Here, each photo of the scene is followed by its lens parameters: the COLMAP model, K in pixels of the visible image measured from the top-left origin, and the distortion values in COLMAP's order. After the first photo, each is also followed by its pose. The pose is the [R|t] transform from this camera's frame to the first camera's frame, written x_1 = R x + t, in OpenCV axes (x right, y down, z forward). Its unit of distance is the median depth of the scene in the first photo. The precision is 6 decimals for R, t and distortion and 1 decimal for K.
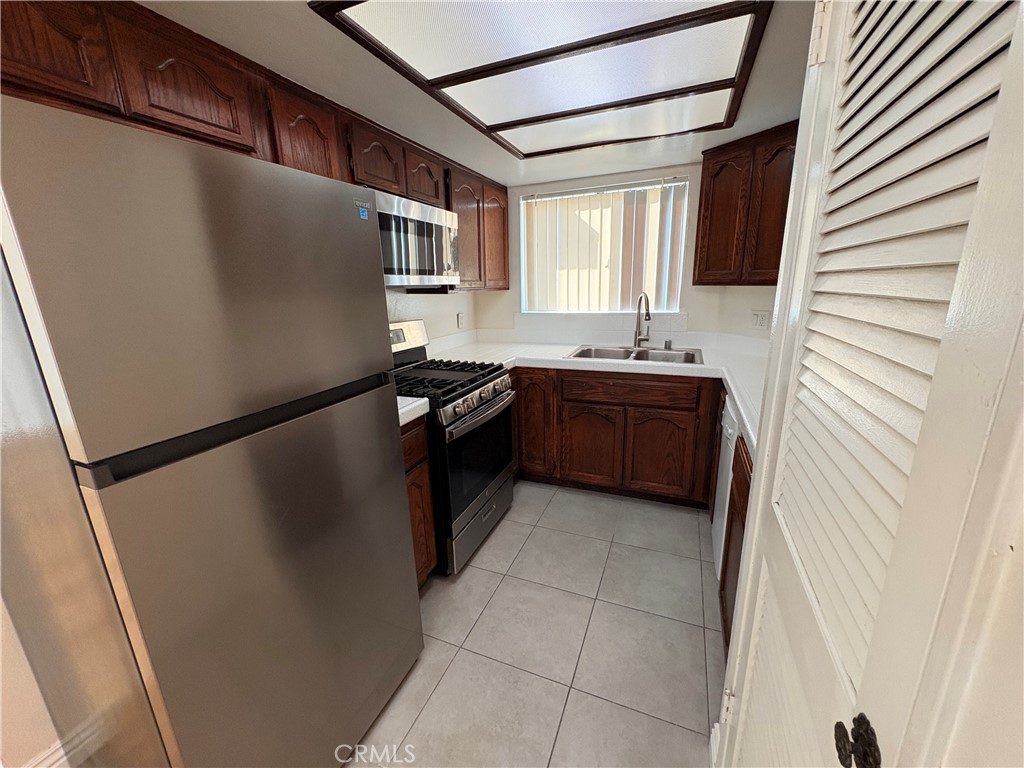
lens RADIAL K [[406.6, 0, 512.0], [0, 406.6, 384.0], [0, 0, 1]] dist [0.000391, -0.000074]
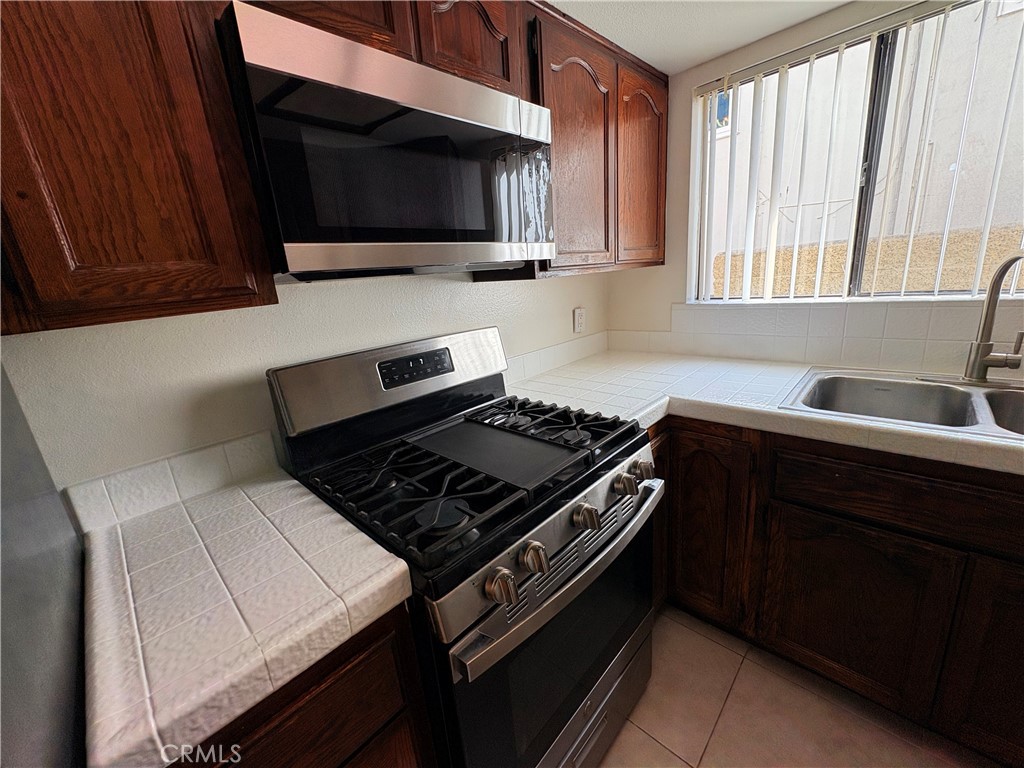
lens RADIAL K [[406.6, 0, 512.0], [0, 406.6, 384.0], [0, 0, 1]] dist [0.000391, -0.000074]
pose [[0.930499, 0.042602, -0.363809, 0.011004], [-0.027860, 0.998568, 0.045678, -0.105843], [0.365233, -0.032367, 0.930353, 0.482505]]
